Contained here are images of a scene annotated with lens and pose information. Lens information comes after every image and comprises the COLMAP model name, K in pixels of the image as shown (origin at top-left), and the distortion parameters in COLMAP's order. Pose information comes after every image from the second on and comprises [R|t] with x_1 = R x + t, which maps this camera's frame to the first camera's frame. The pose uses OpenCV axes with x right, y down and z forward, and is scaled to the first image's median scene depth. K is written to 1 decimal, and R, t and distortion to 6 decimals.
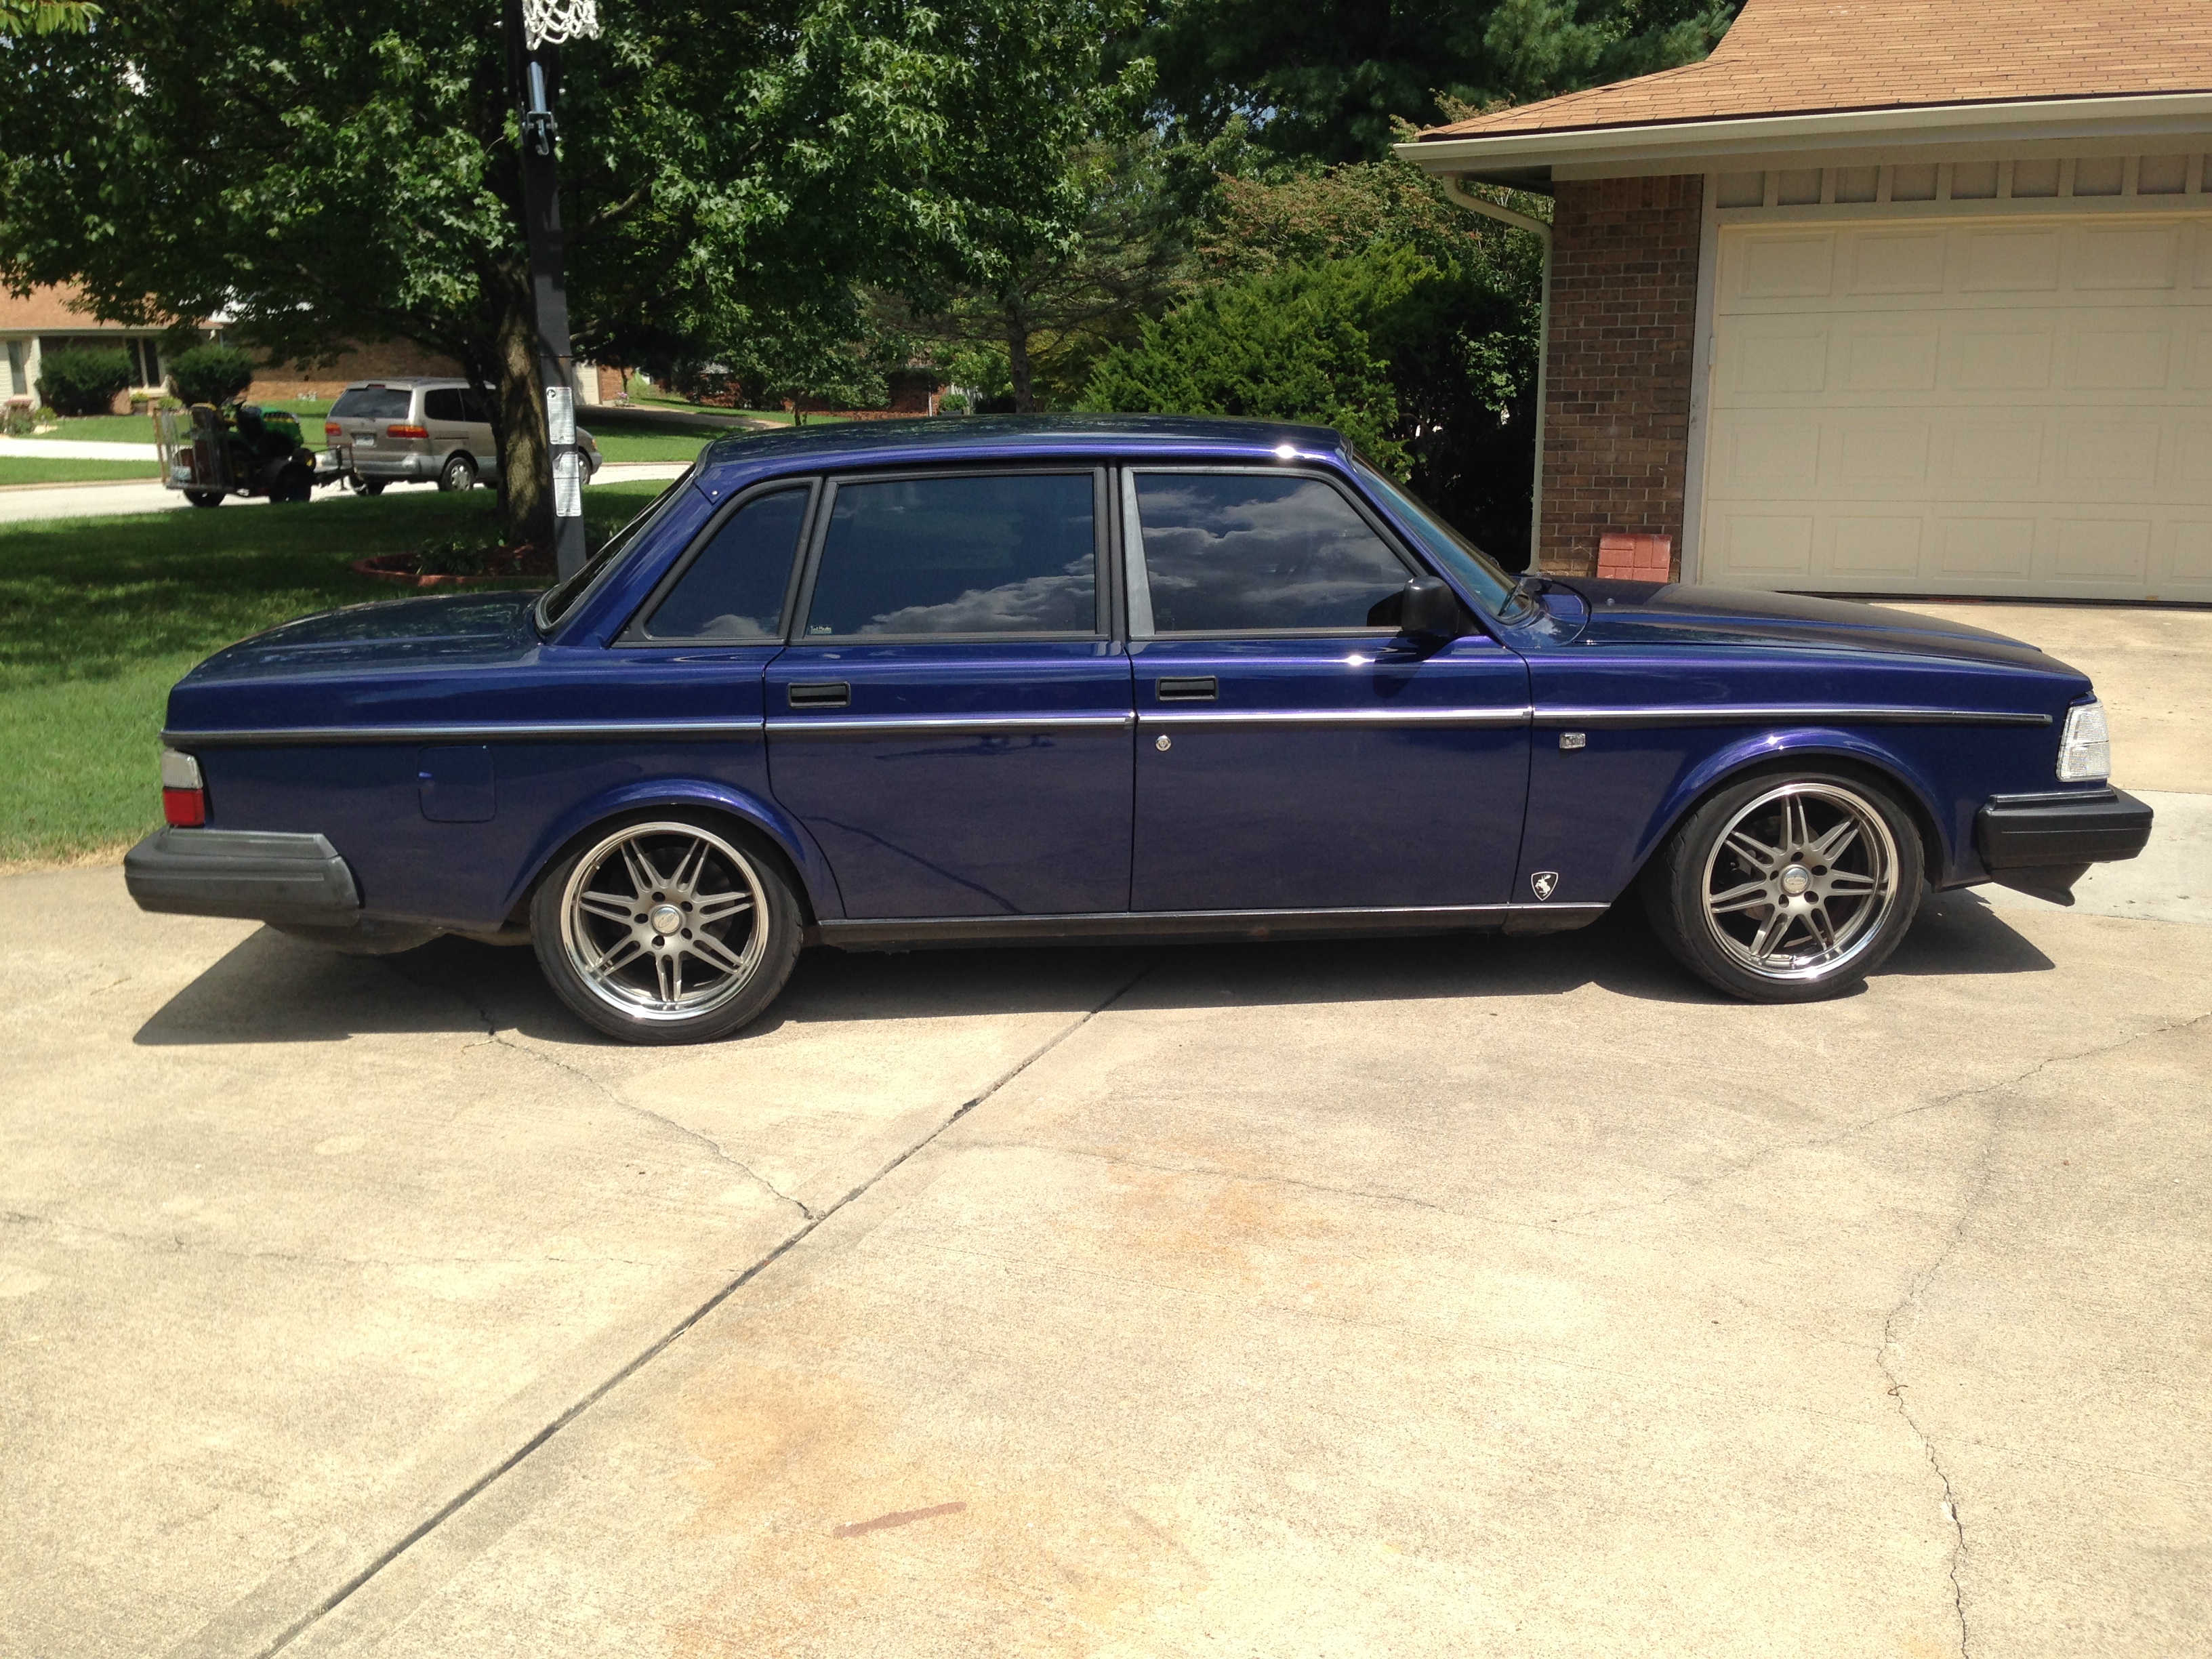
lens RADIAL K [[2109.1, 0, 1106.0], [0, 2109.1, 829.5], [0, 0, 1]] dist [0.171193, -0.227946]
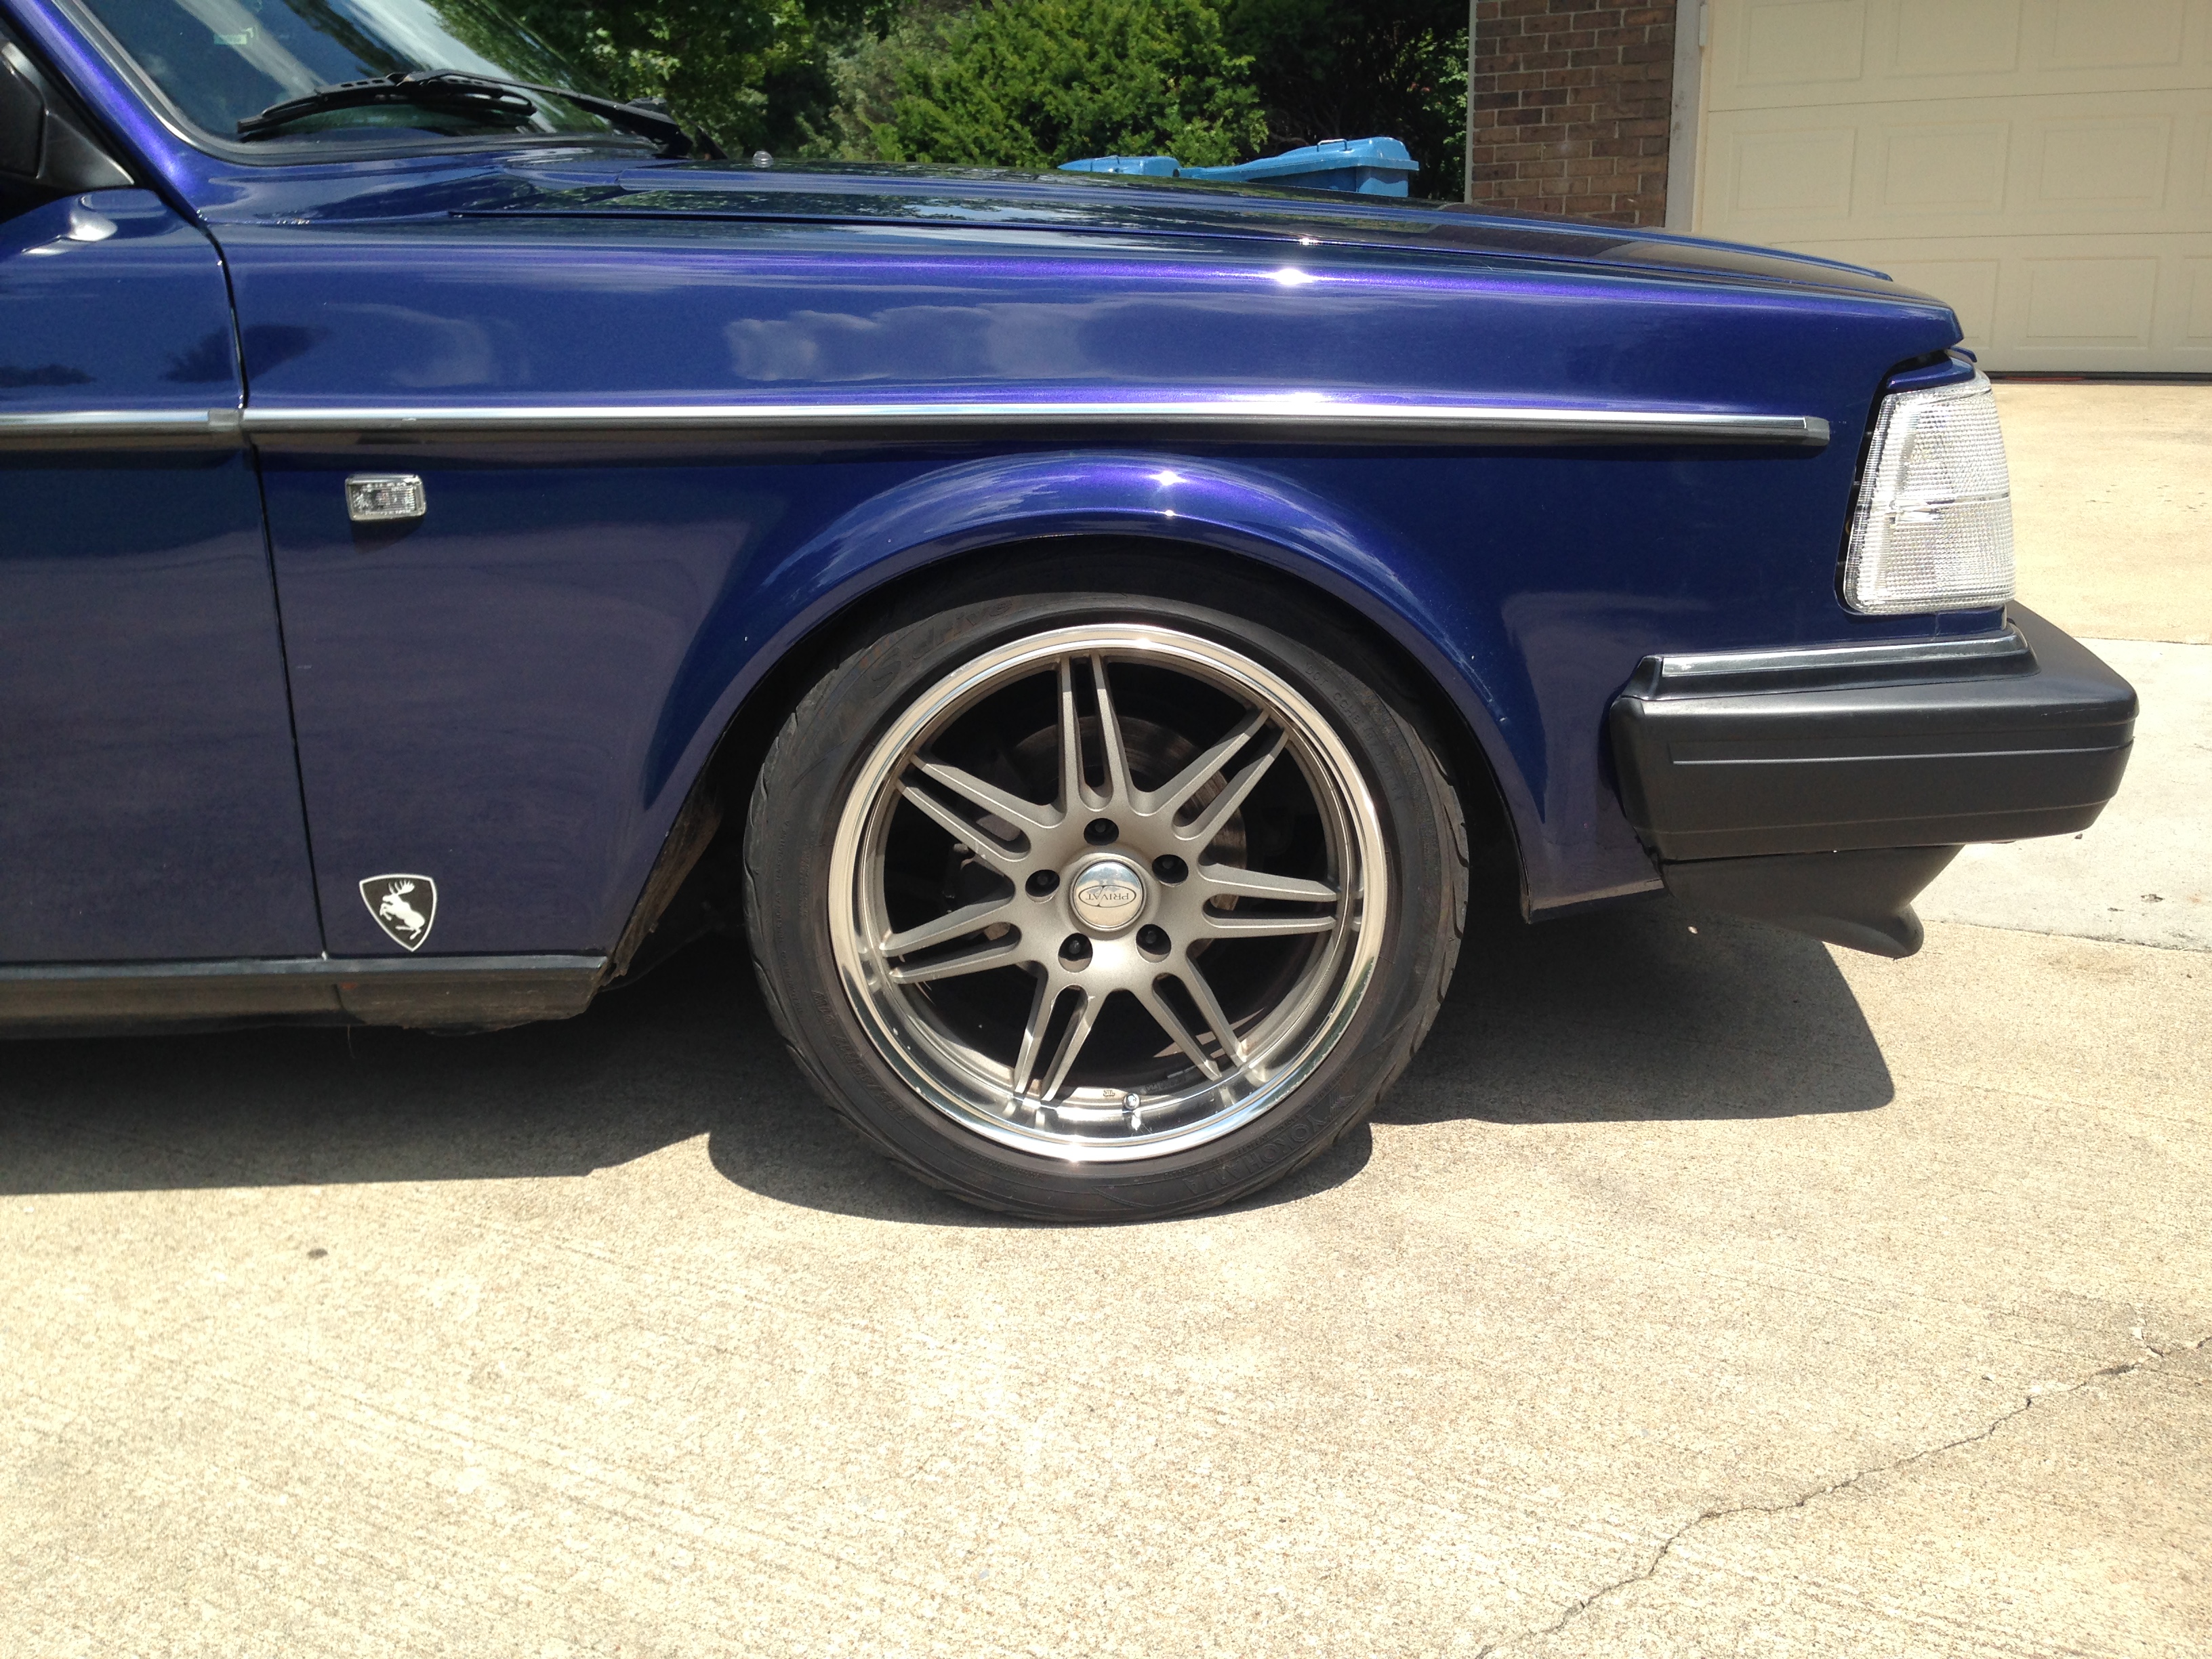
lens RADIAL K [[2109.1, 0, 1106.0], [0, 2109.1, 829.5], [0, 0, 1]] dist [0.171193, -0.227946]
pose [[0.996901, 0.000922, -0.078655, 0.345823], [0.003842, 0.998167, 0.060401, -0.008855], [0.078567, -0.060516, 0.995070, 0.639555]]
